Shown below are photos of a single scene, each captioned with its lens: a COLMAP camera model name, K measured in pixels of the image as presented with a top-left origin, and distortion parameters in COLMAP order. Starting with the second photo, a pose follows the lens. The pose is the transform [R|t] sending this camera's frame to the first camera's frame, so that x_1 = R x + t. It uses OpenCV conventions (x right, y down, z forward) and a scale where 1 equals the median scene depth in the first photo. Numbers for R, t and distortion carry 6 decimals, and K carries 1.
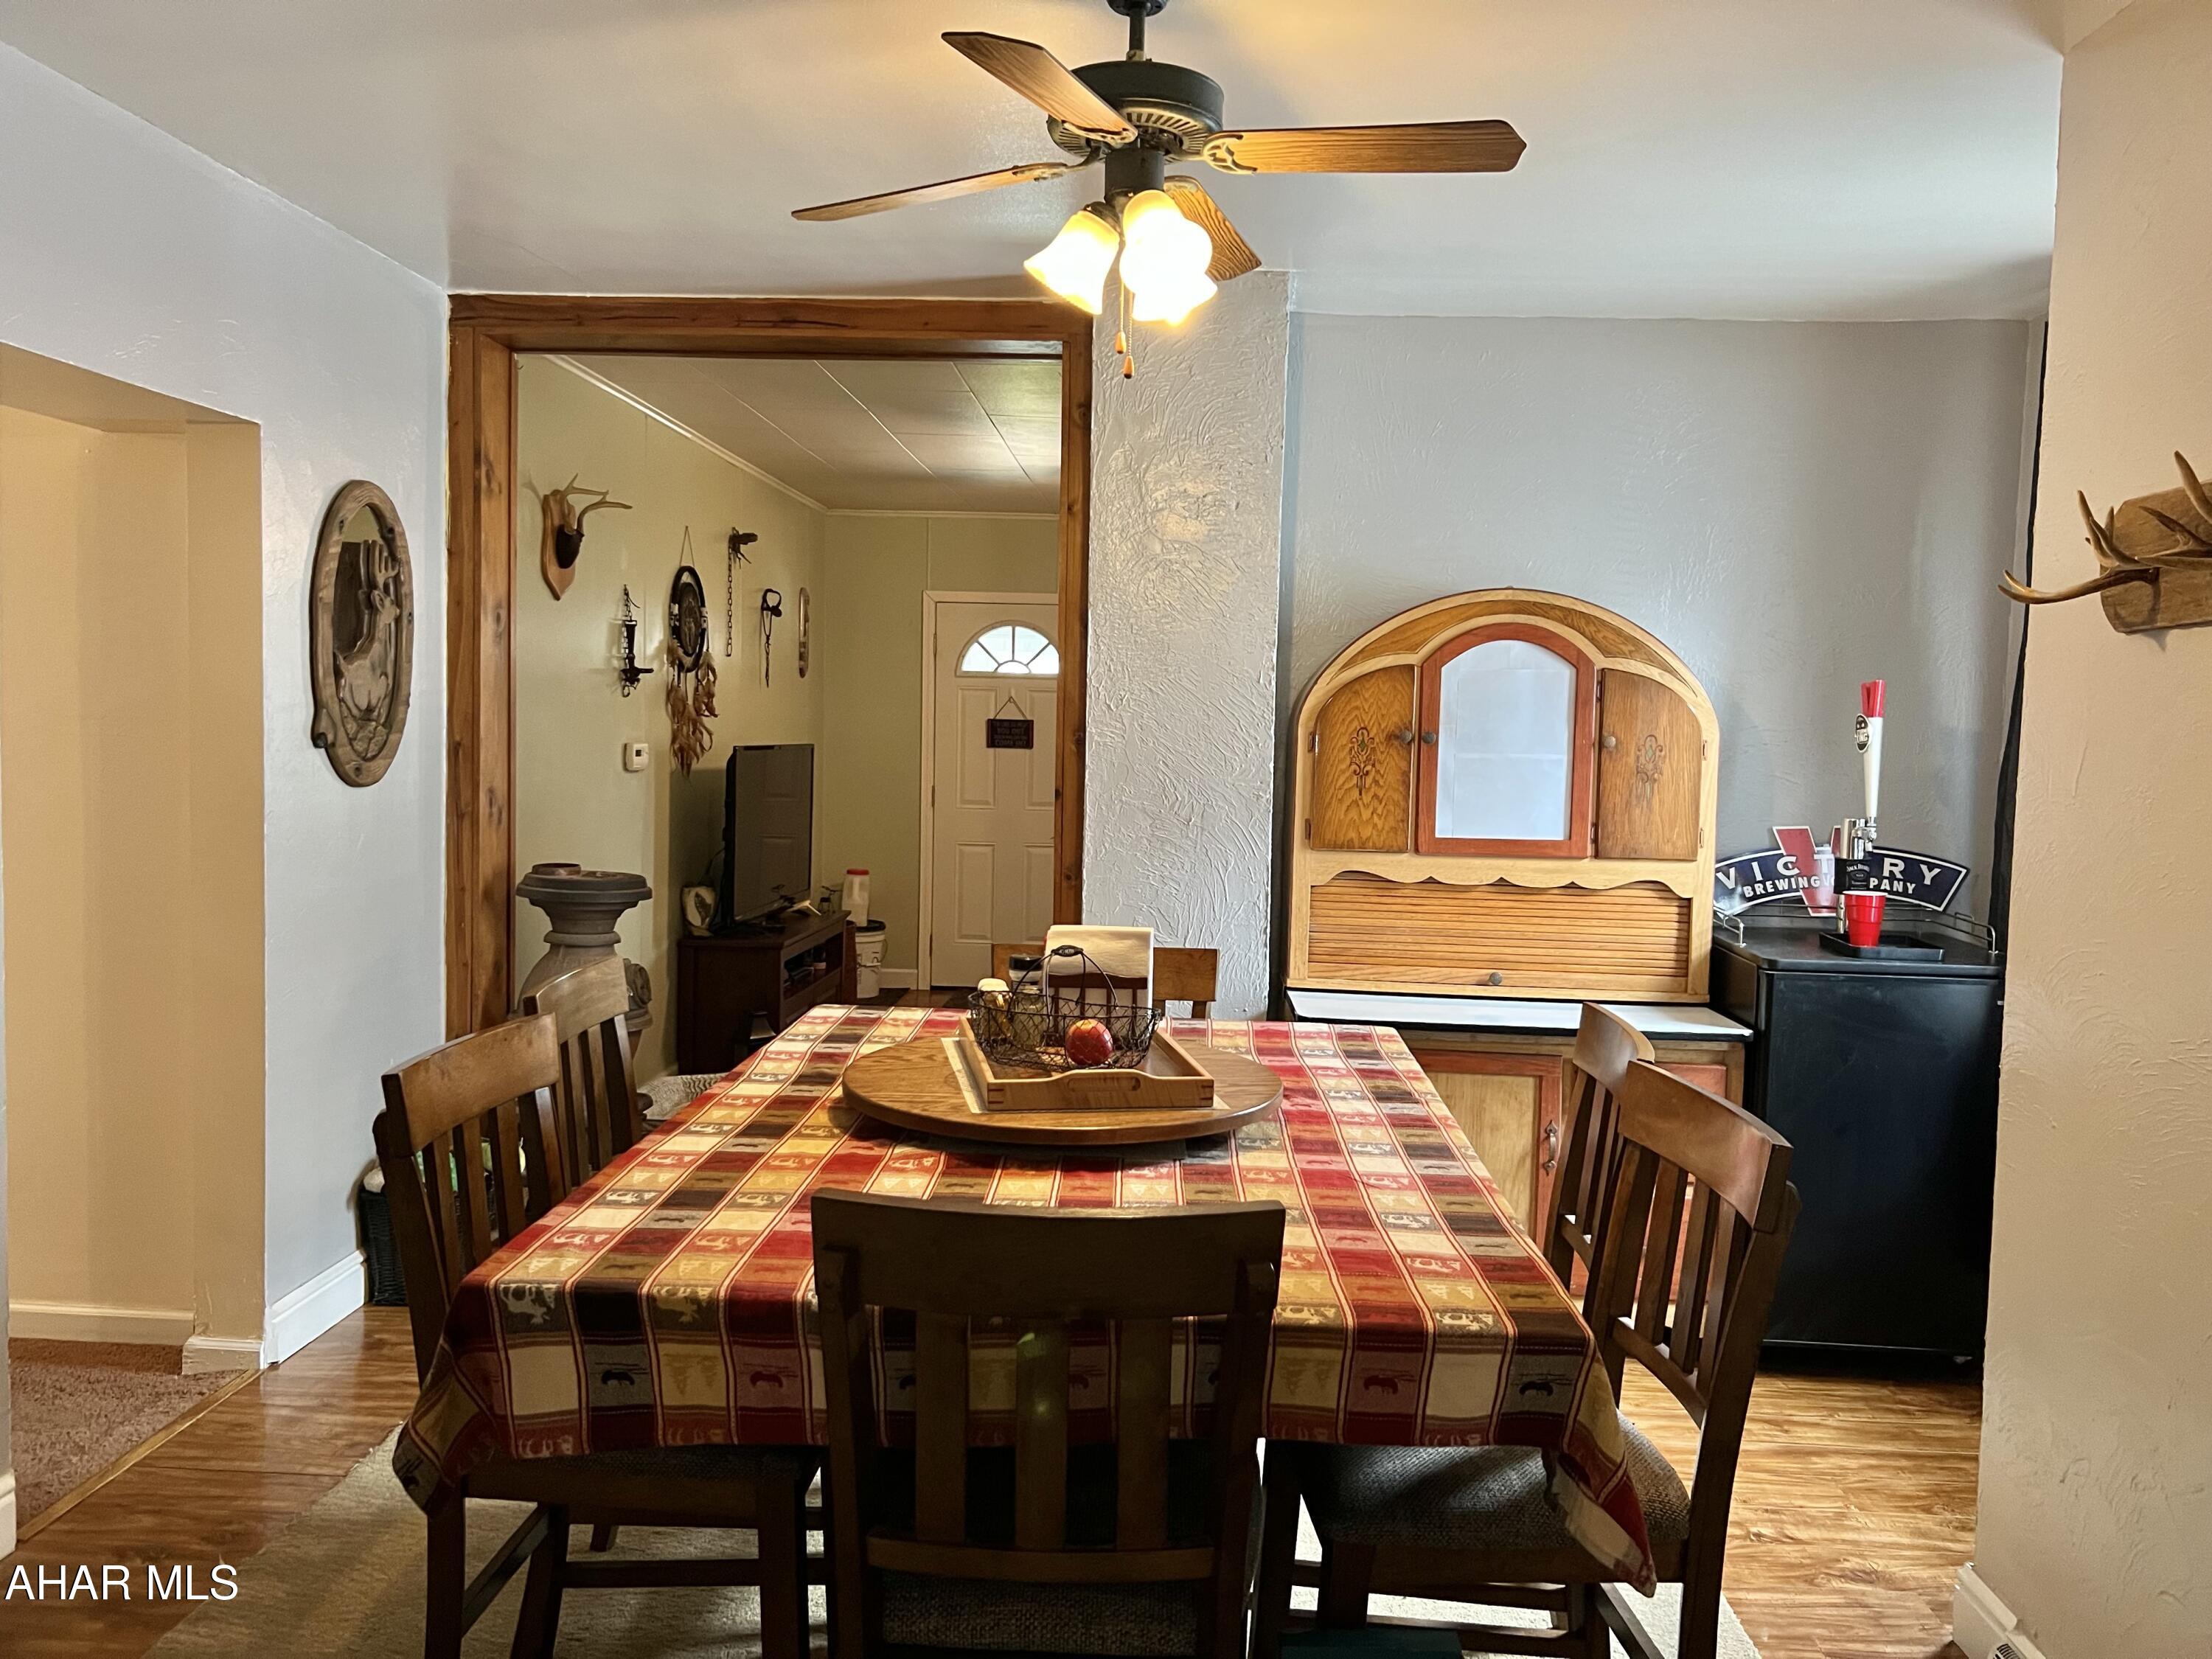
lens RADIAL K [[1674.8, 0, 1095.2], [0, 1674.8, 838.9], [0, 0, 1]] dist [0.037236, -0.036269]
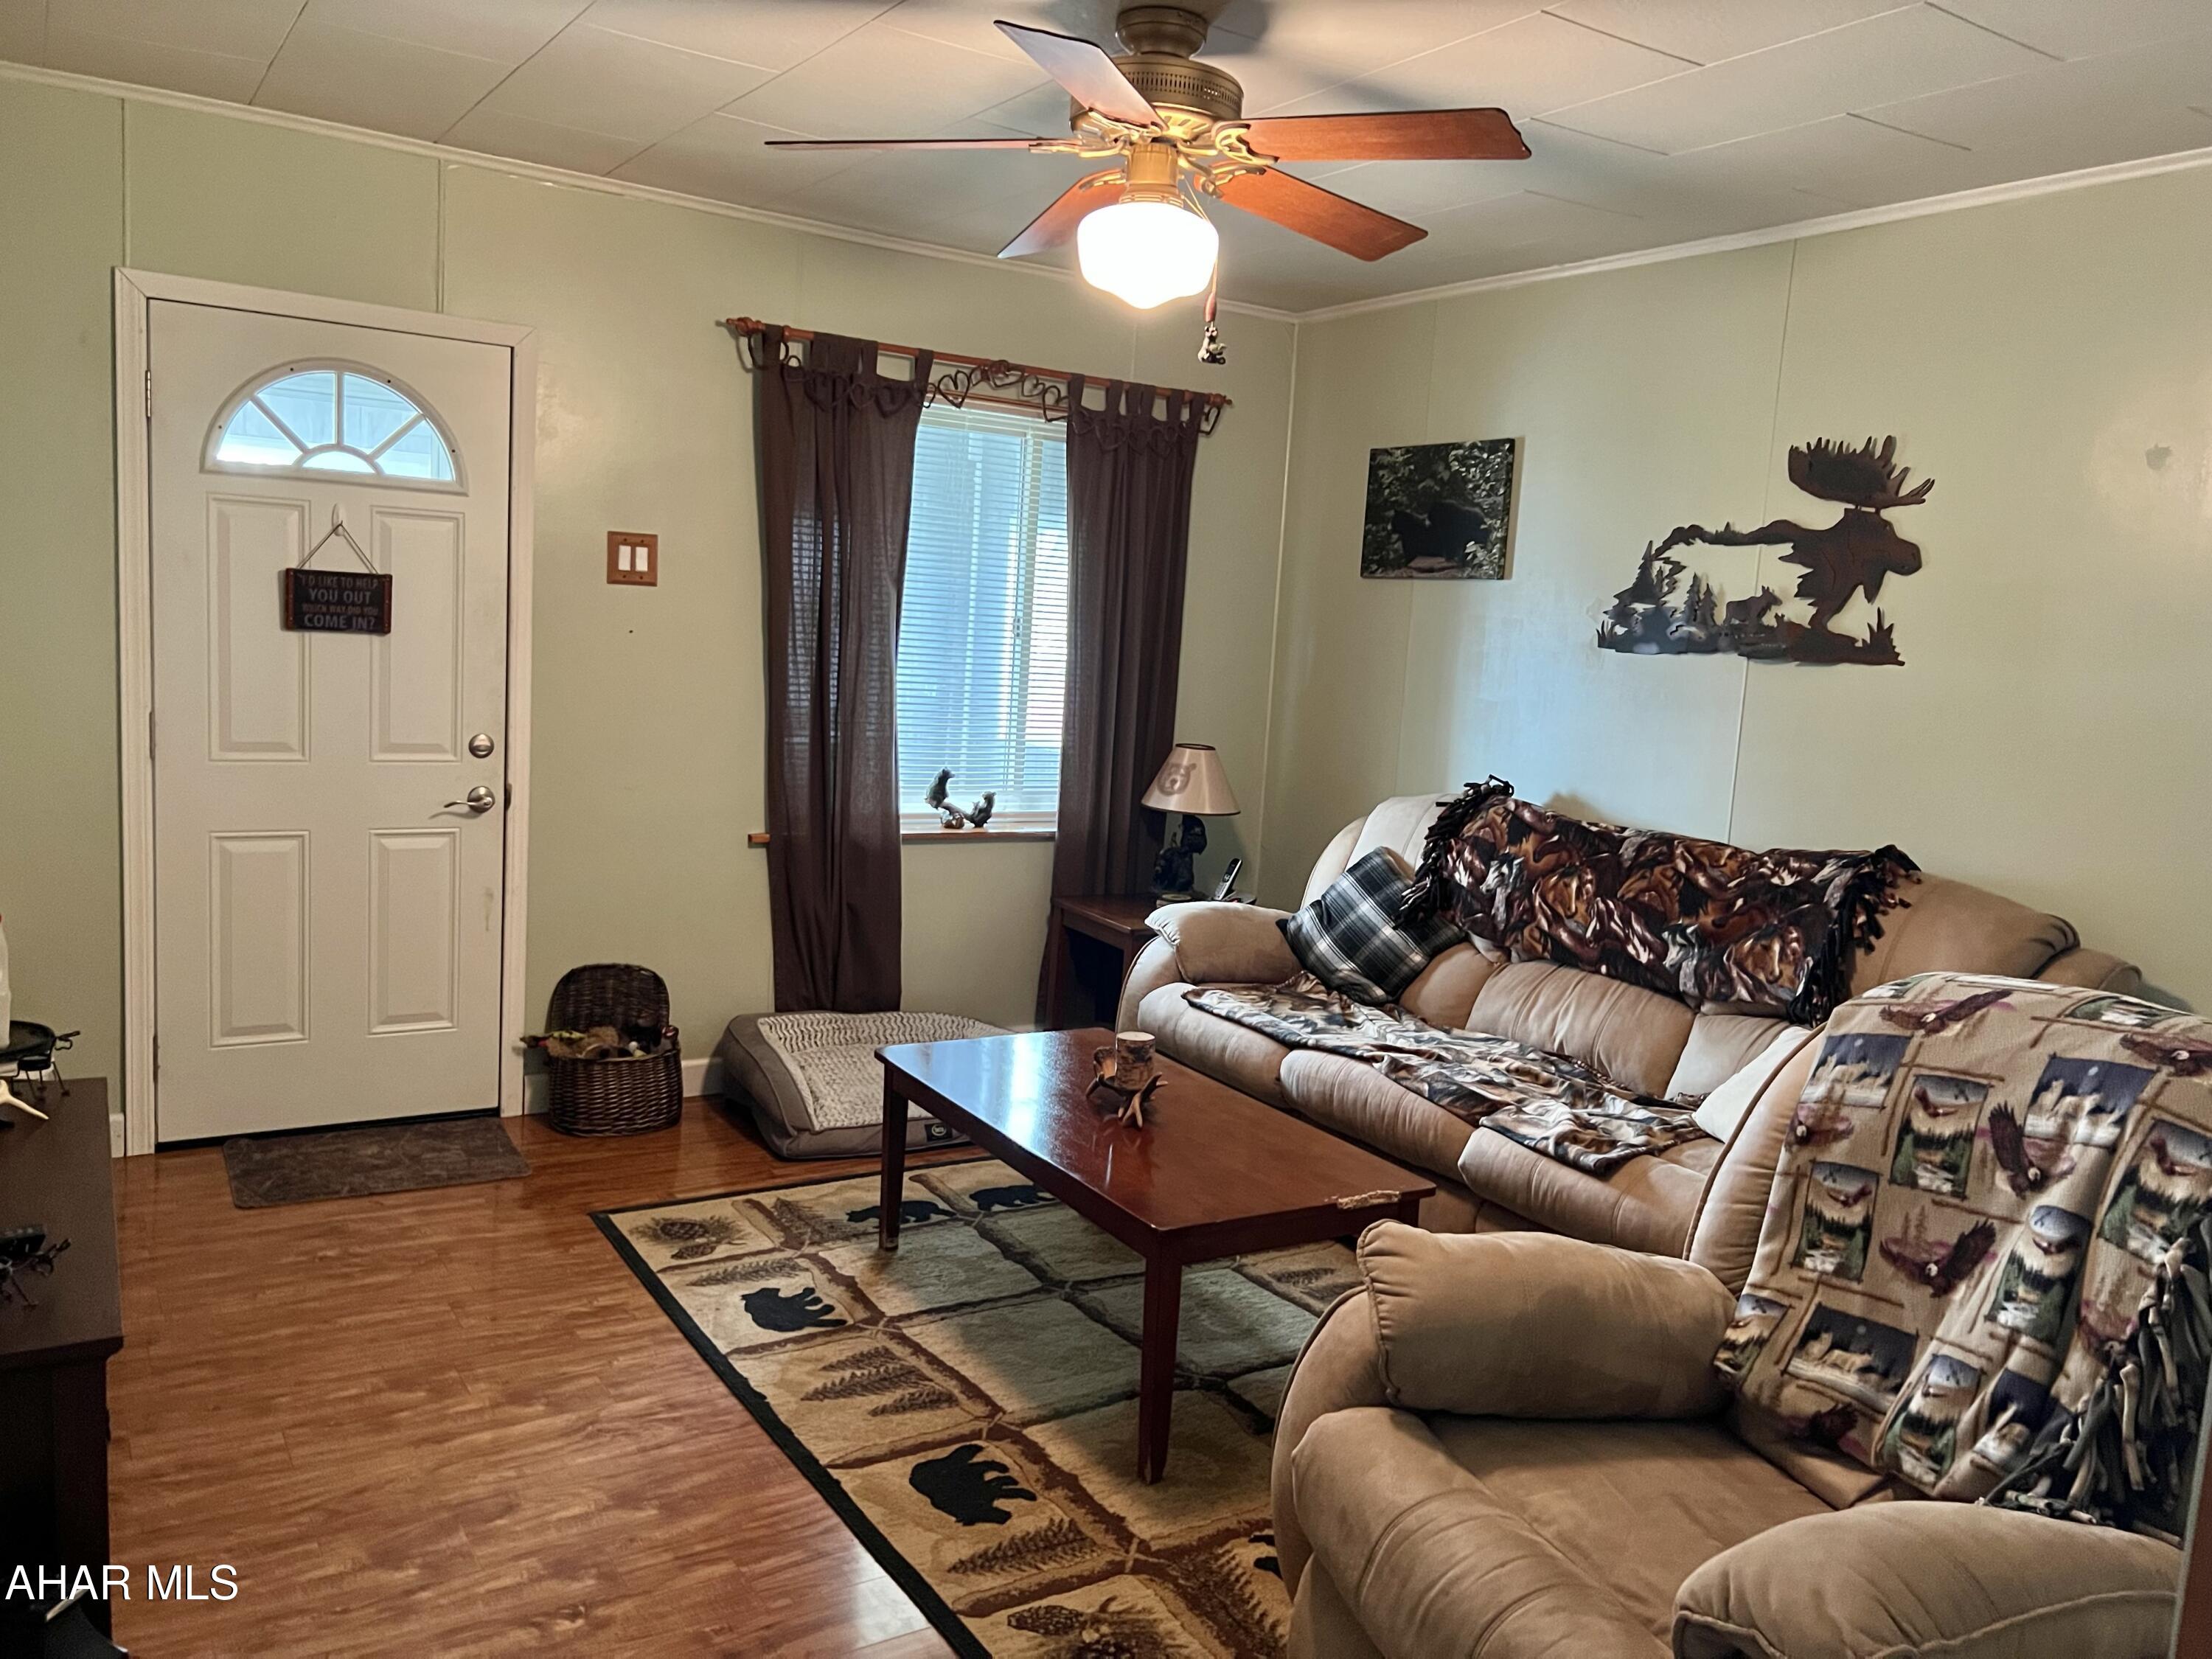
lens RADIAL K [[1674.8, 0, 1104.5], [0, 1674.8, 828.7], [0, 0, 1]] dist [0.037236, -0.036269]
pose [[0.803913, -0.049025, 0.592722, -0.201519], [0.002491, 0.996866, 0.079074, -0.044509], [-0.594741, -0.062092, 0.801516, 0.596077]]
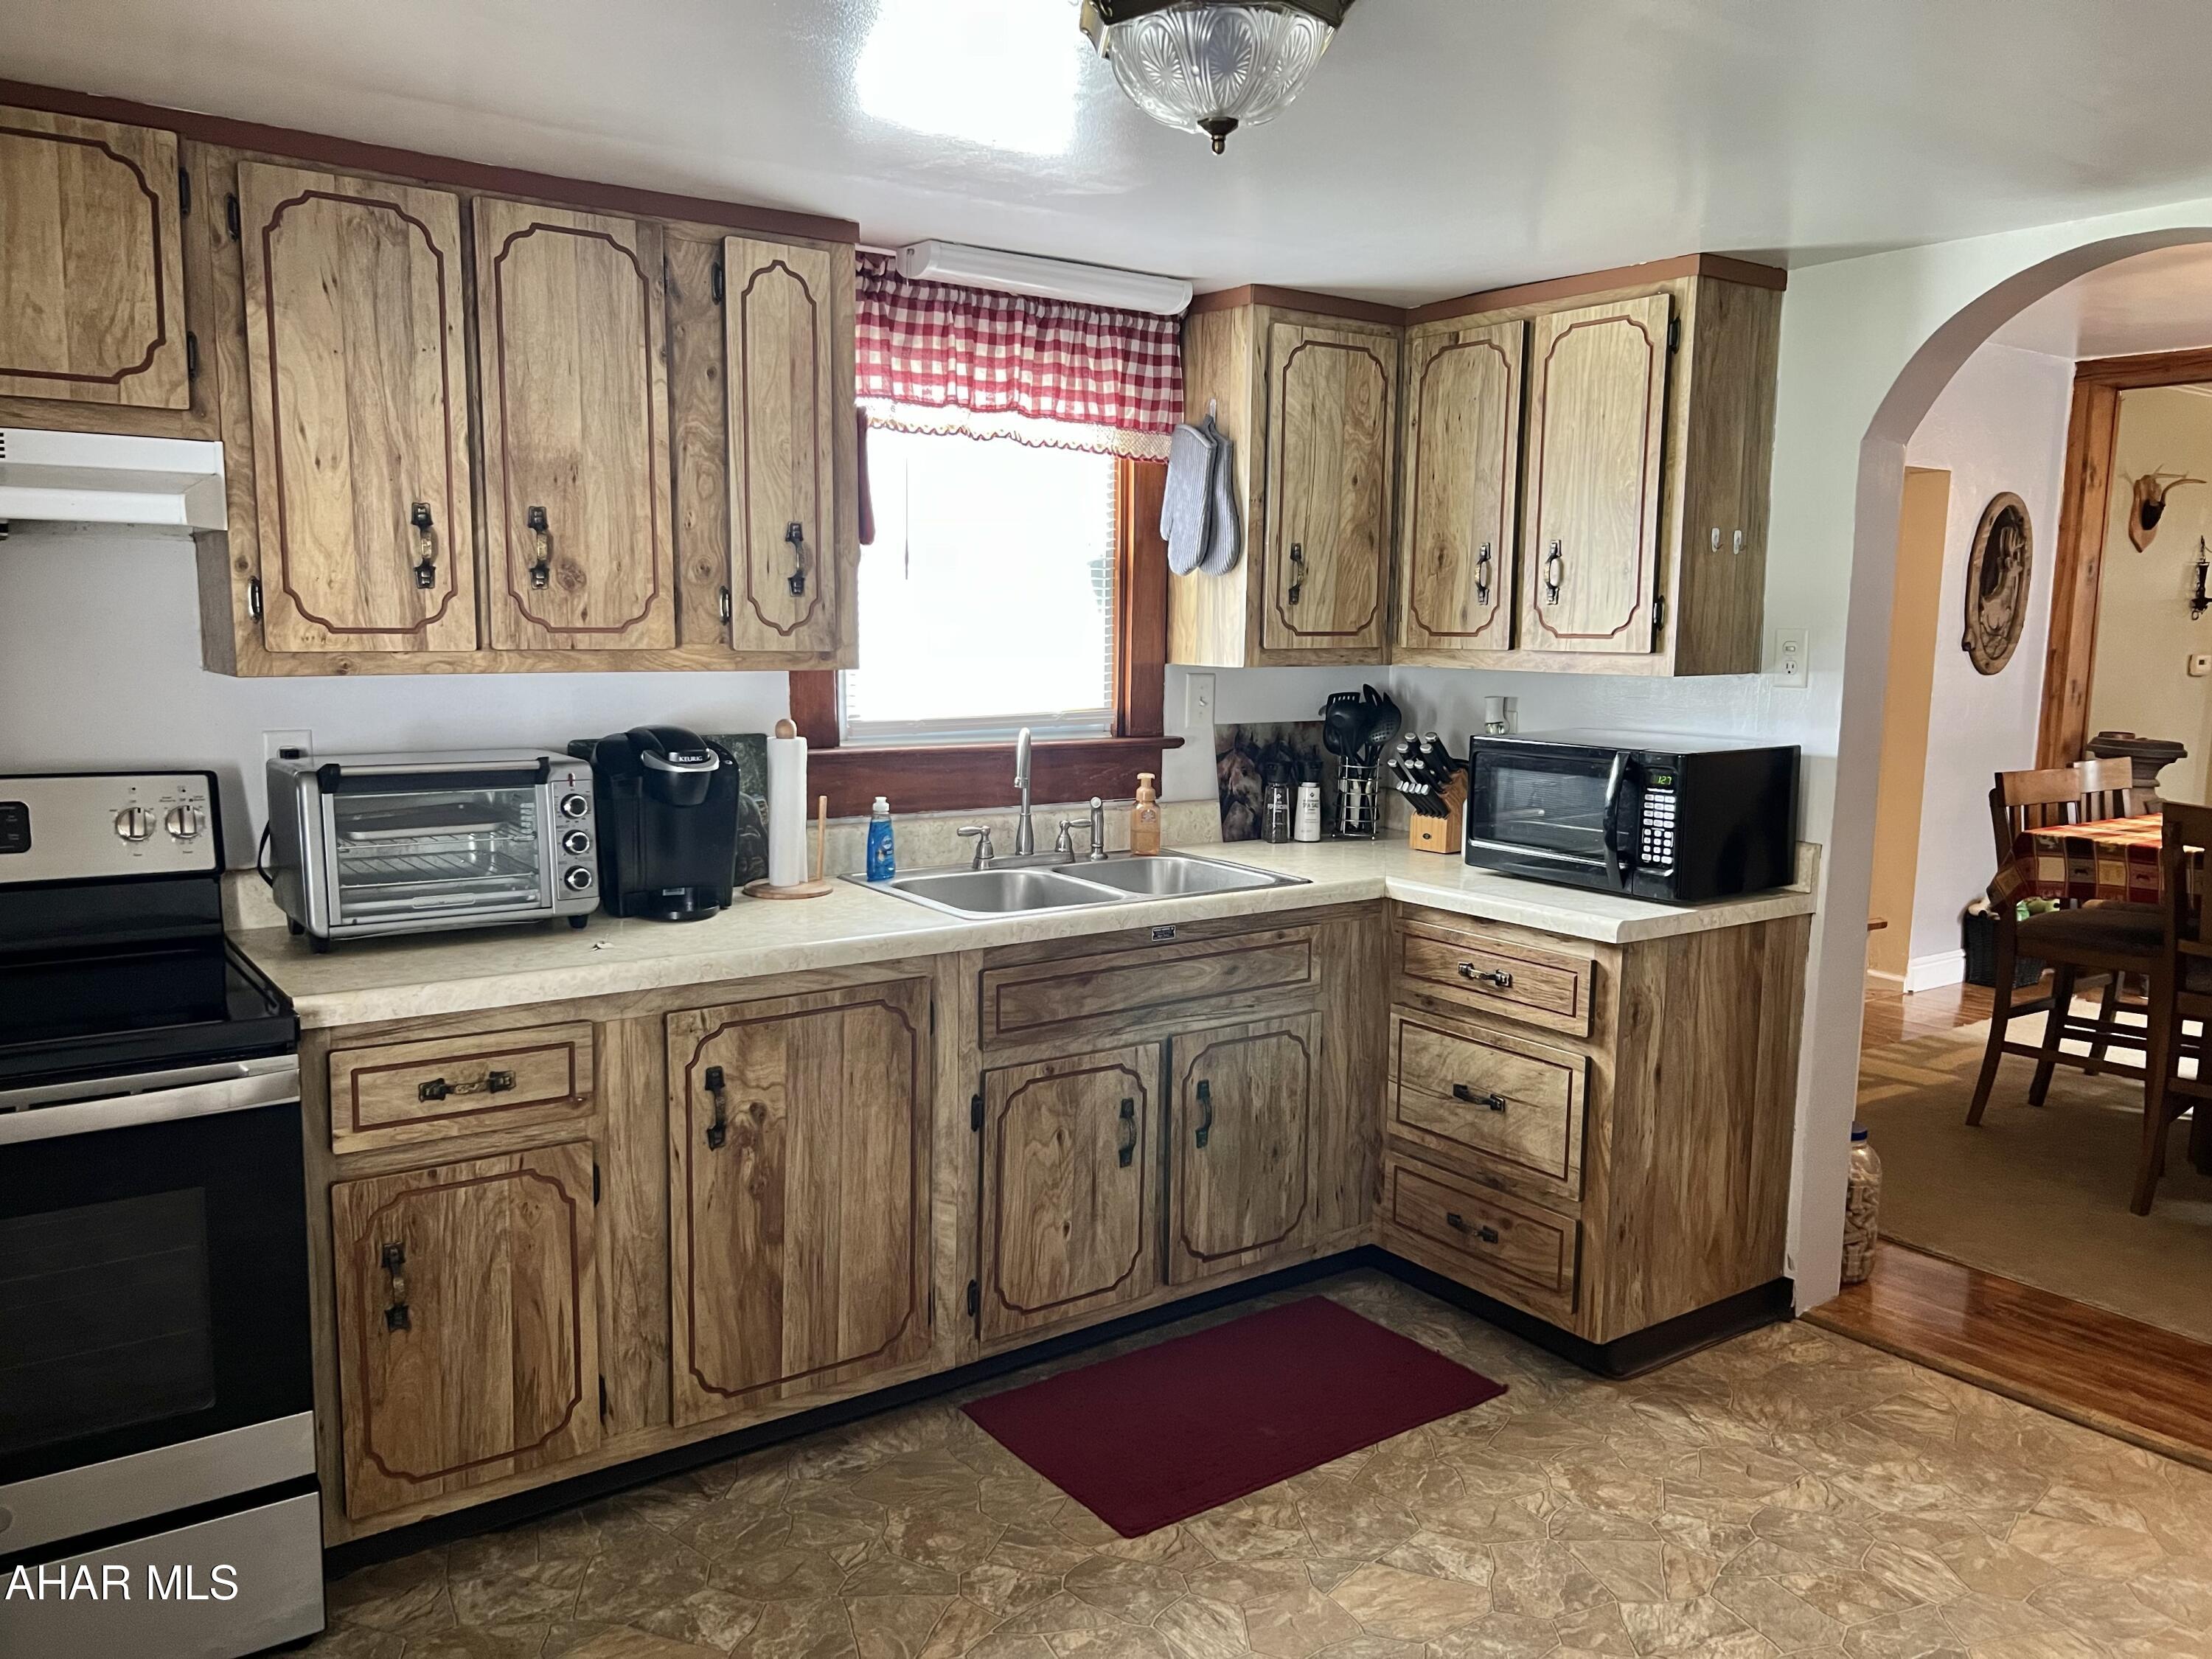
lens RADIAL K [[1674.8, 0, 1088.9], [0, 1674.8, 836.7], [0, 0, 1]] dist [0.037236, -0.036269]
pose [[0.629421, 0.084026, -0.772508, 0.285147], [-0.055945, 0.996457, 0.062803, 0.067299], [0.775048, 0.003688, 0.631892, -0.689302]]
